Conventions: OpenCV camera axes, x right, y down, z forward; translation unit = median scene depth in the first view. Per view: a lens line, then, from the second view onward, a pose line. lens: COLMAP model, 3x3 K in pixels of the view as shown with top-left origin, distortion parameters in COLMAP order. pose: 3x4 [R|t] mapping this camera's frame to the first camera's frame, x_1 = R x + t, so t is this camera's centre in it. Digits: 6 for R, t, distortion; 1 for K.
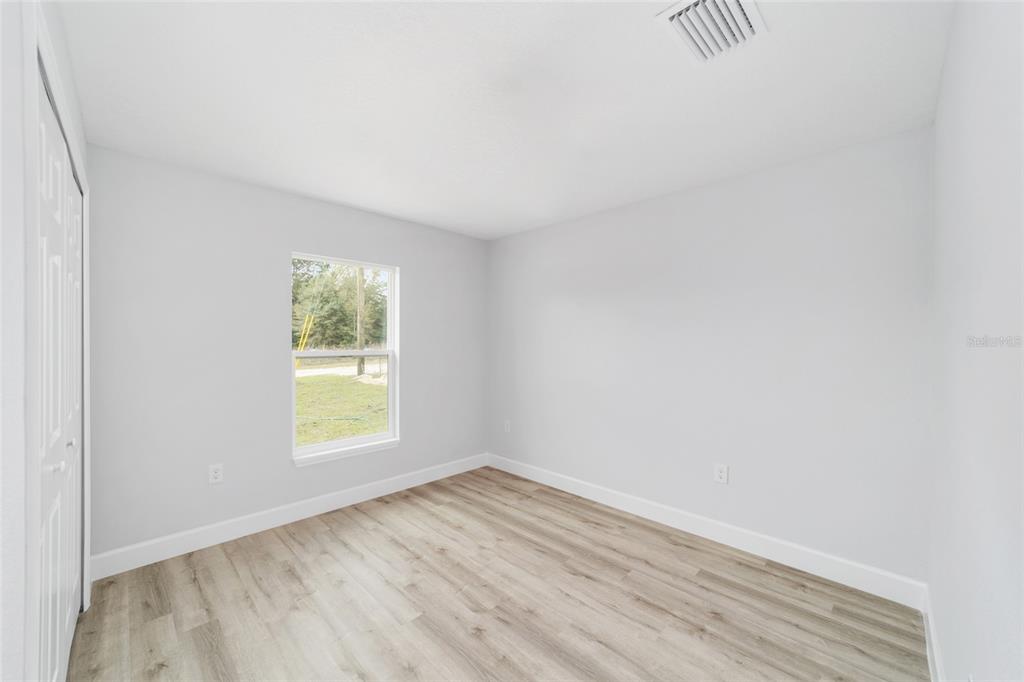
lens RADIAL K [[392.3, 0, 514.4], [0, 392.3, 339.2], [0, 0, 1]] dist [-0.016992, 0.007550]
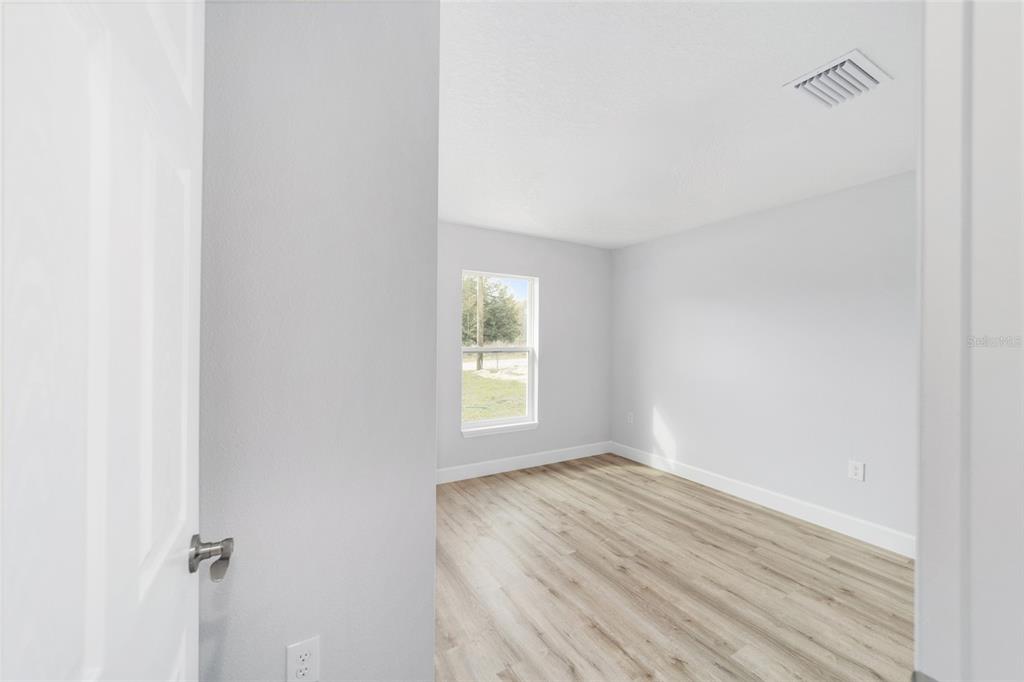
lens RADIAL K [[392.3, 0, 511.3], [0, 392.3, 335.5], [0, 0, 1]] dist [-0.016992, 0.007550]
pose [[0.964465, 0.002877, -0.264197, -0.080038], [-0.004360, 0.999978, -0.005029, -0.002104], [0.264176, 0.006003, 0.964456, -0.237822]]
